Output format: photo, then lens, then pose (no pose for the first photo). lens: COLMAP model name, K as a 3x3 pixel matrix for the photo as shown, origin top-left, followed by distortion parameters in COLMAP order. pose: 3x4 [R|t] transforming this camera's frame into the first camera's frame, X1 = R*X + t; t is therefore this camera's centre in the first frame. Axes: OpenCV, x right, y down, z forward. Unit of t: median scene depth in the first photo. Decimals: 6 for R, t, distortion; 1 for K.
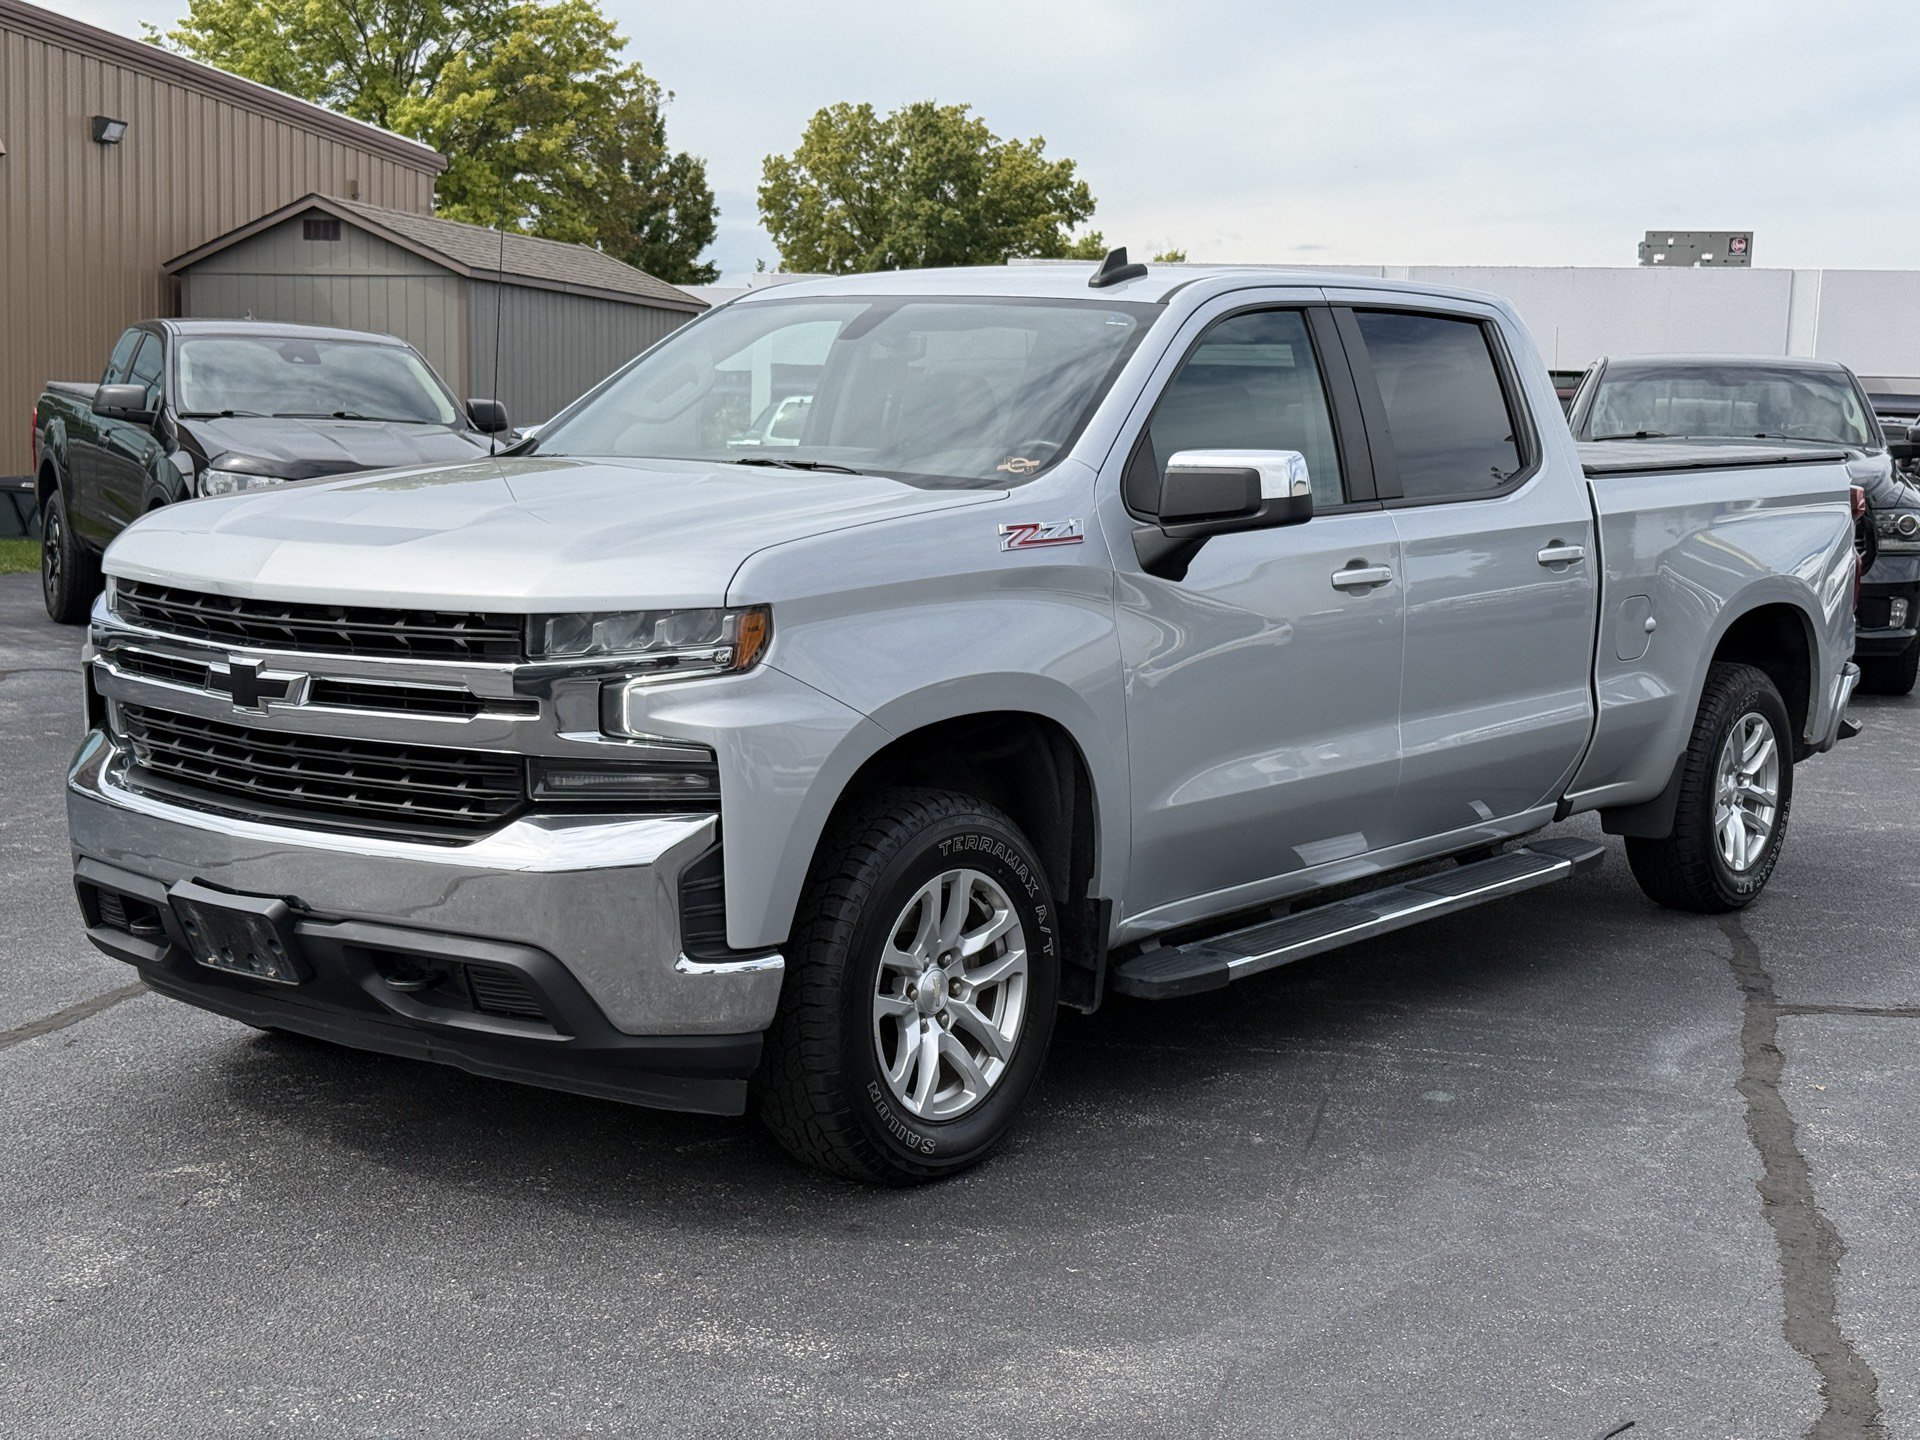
lens RADIAL K [[2646.9, 0, 968.4], [0, 2646.9, 716.8], [0, 0, 1]] dist [0.198947, -0.414088]
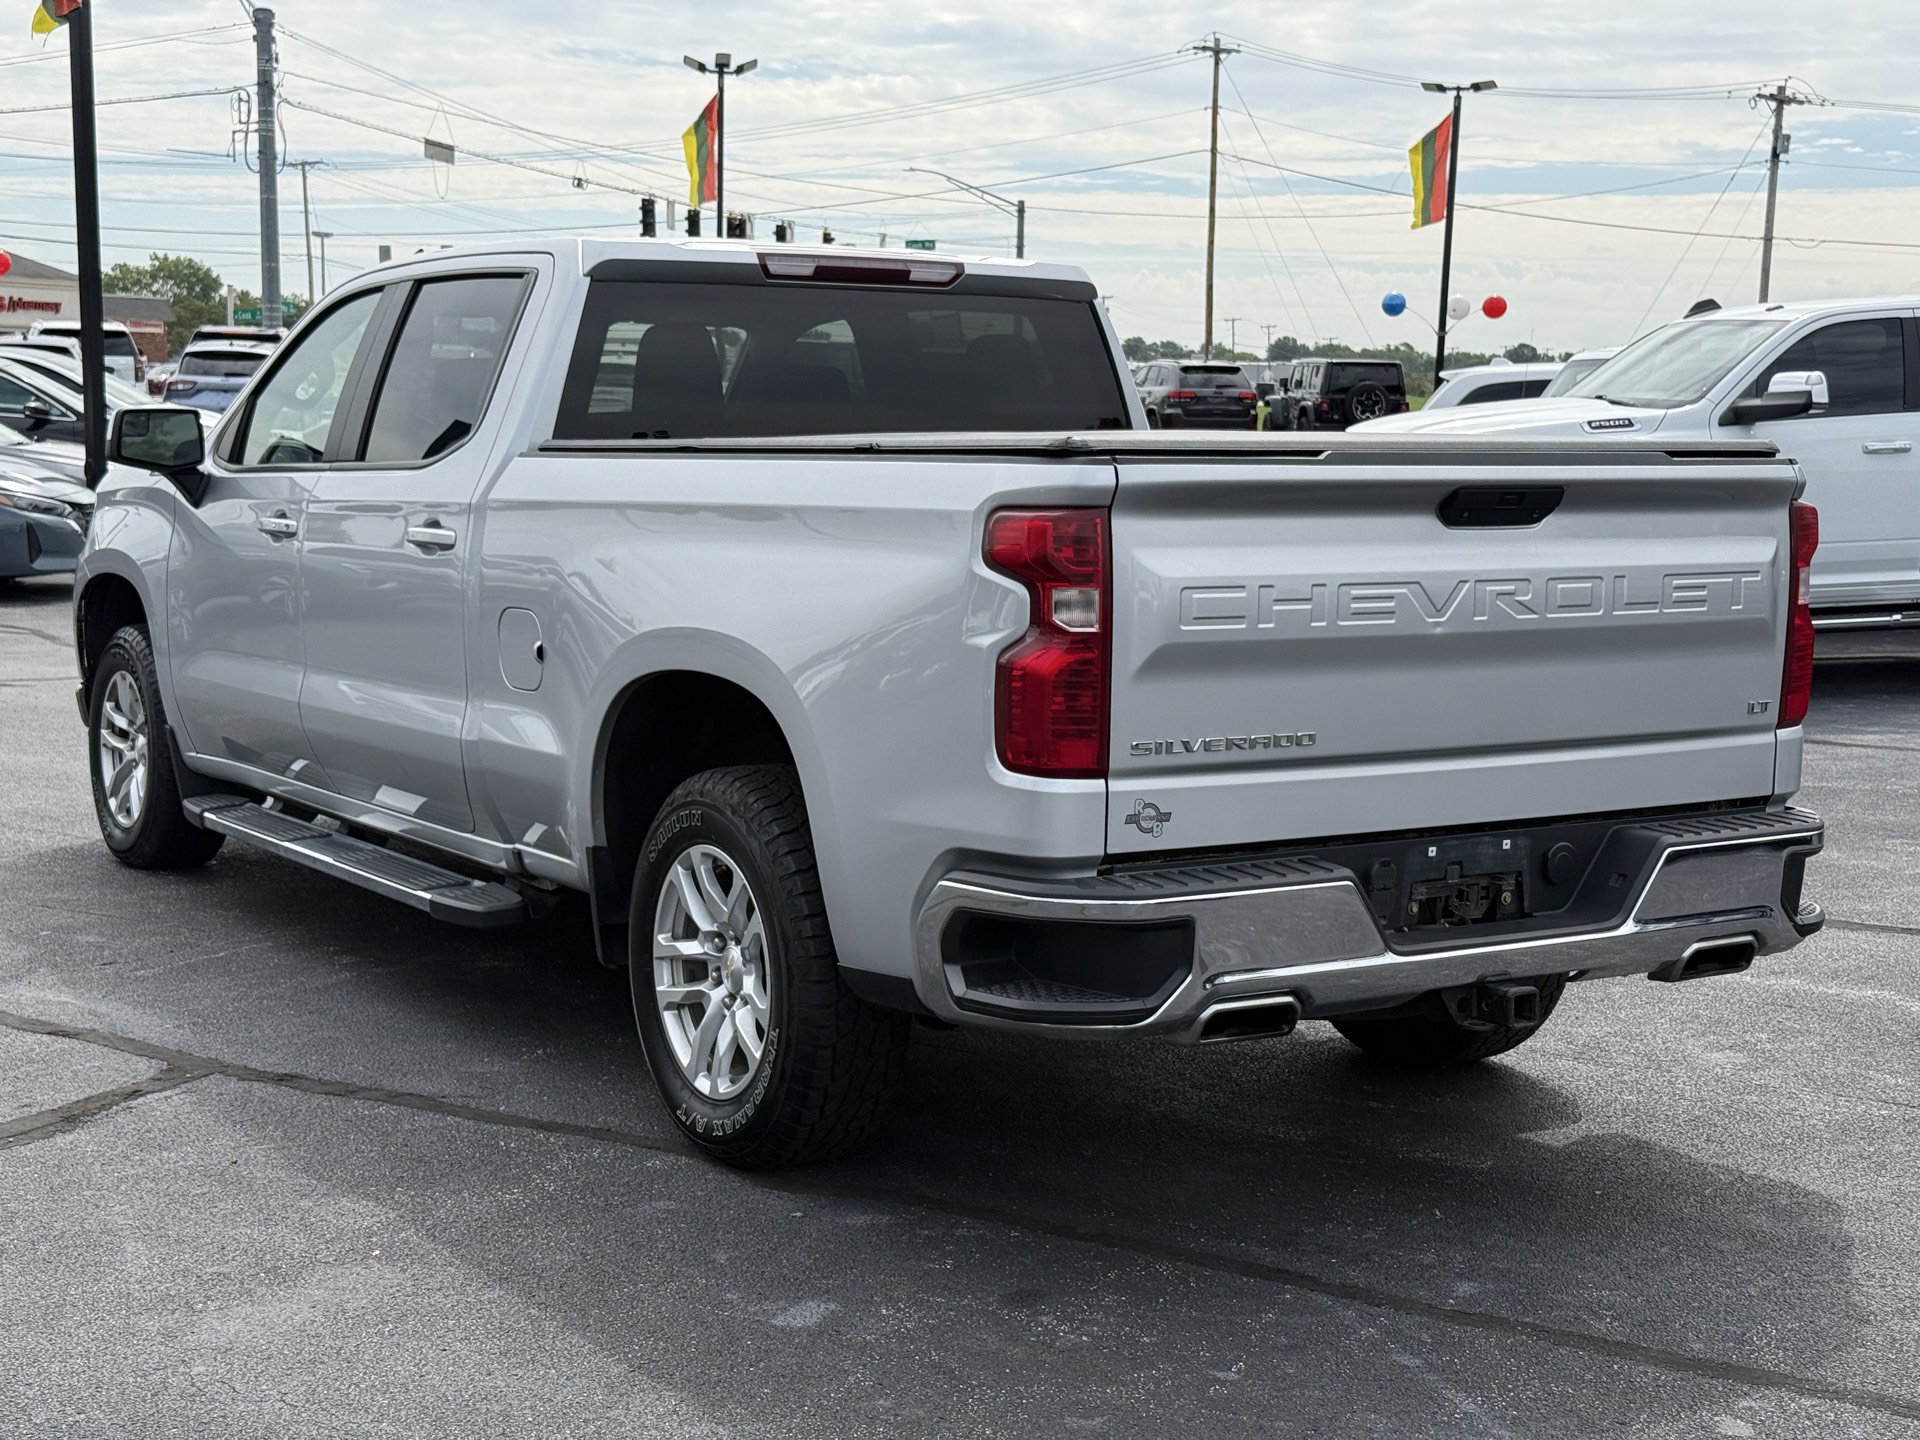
lens RADIAL K [[2646.9, 0, 968.4], [0, 2646.9, 716.8], [0, 0, 1]] dist [0.198947, -0.414088]
pose [[-0.307141, 0.079844, -0.948309, 1.325407], [-0.131332, 0.983384, 0.125333, -0.179463], [0.942558, 0.163039, -0.291551, 1.894216]]
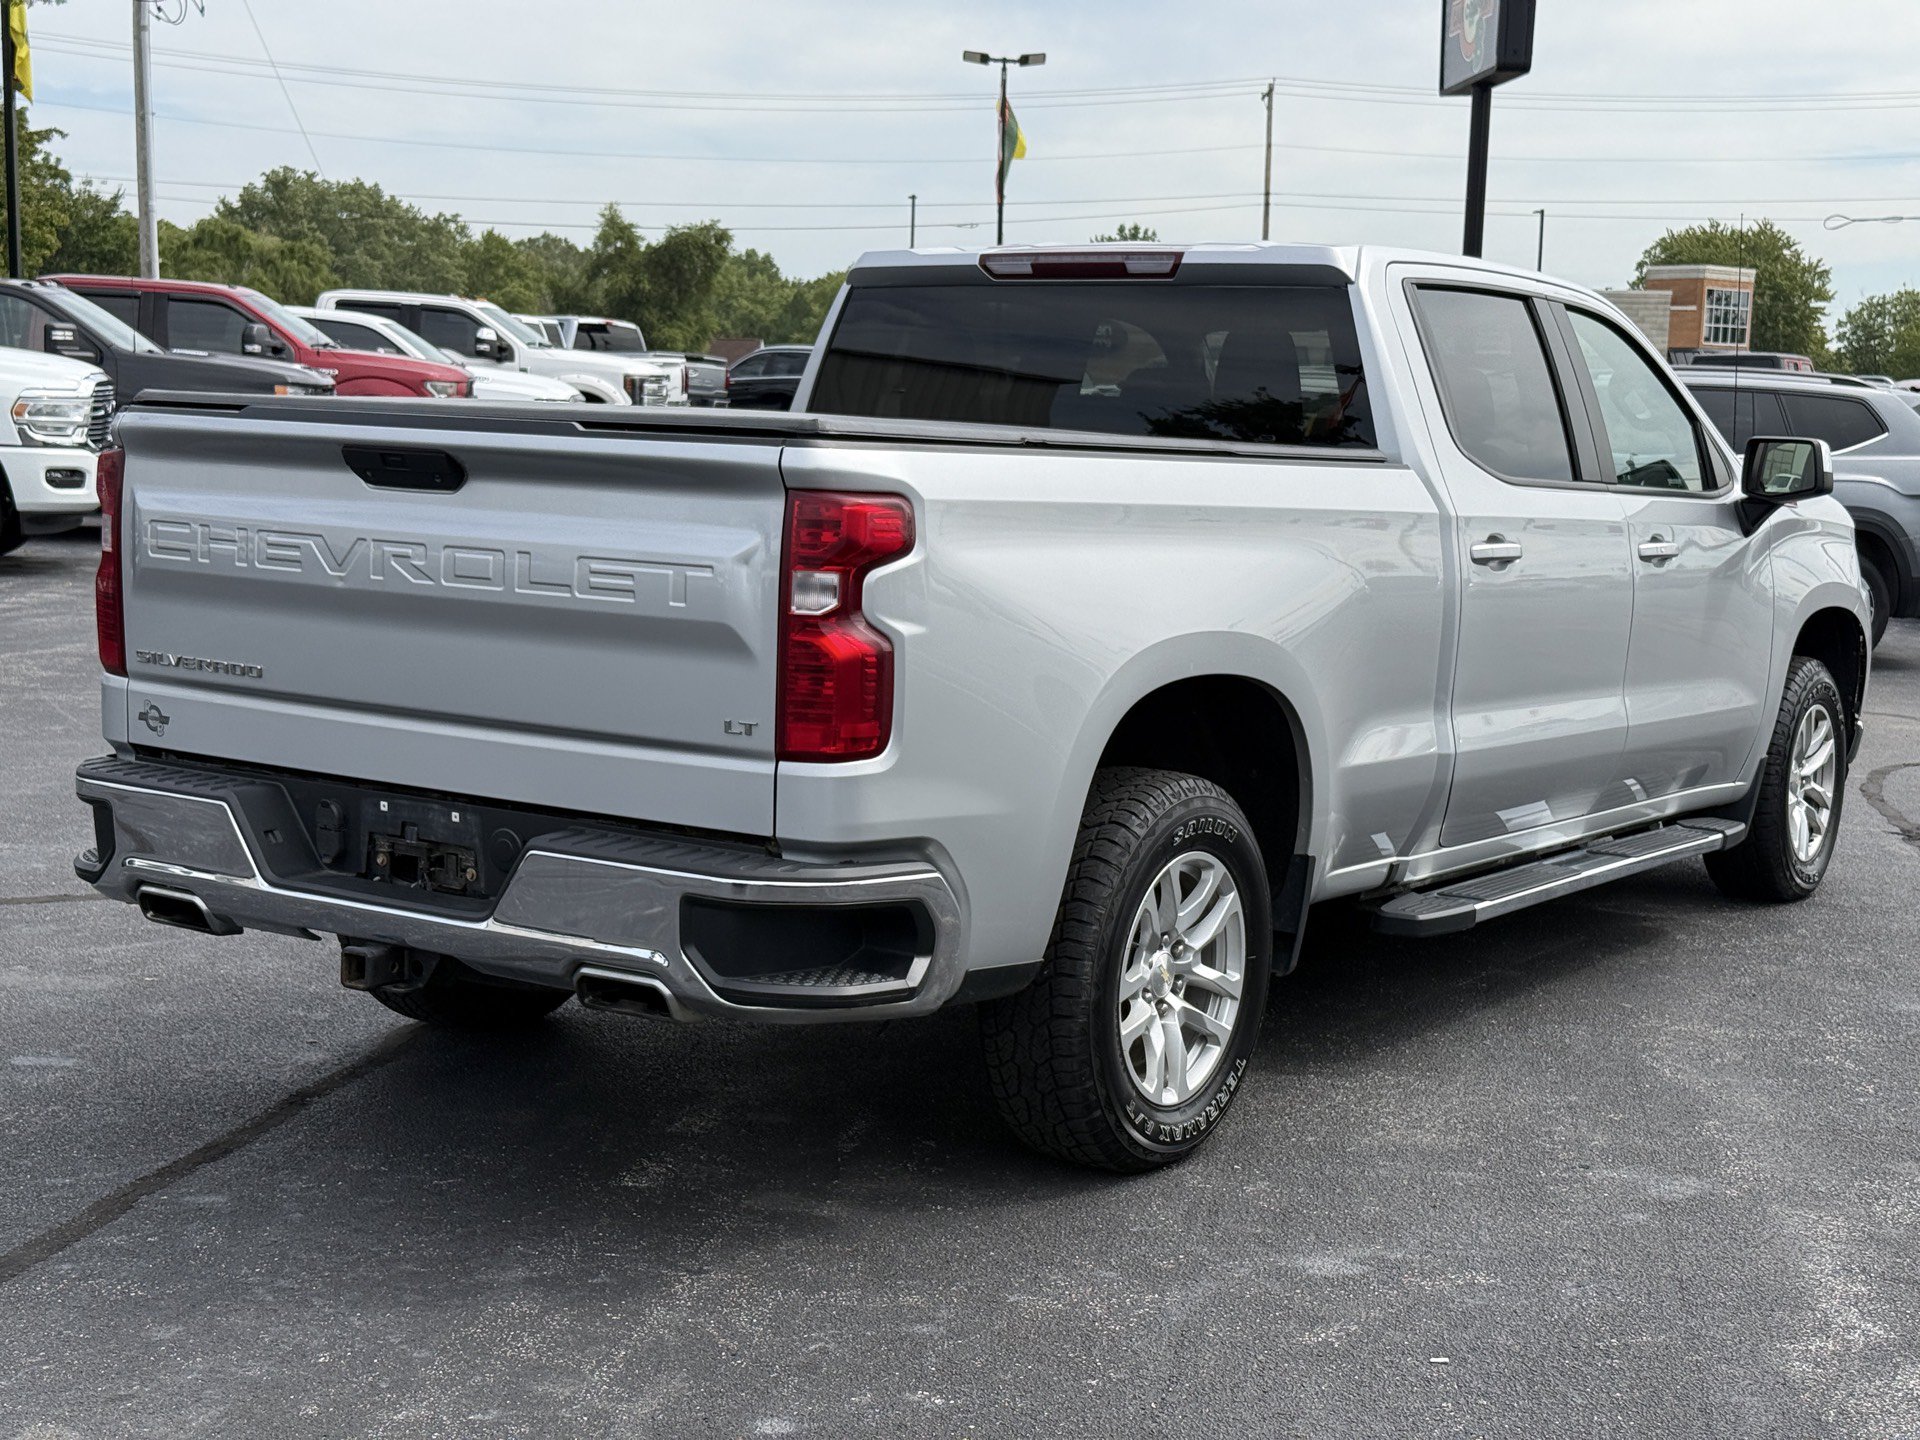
lens RADIAL K [[2646.9, 0, 968.4], [0, 2646.9, 716.8], [0, 0, 1]] dist [0.198947, -0.414088]
pose [[-0.993753, -0.044953, -0.102146, 0.350158], [-0.067174, 0.971849, 0.225825, -0.290351], [0.089118, 0.231276, -0.968798, 2.666834]]
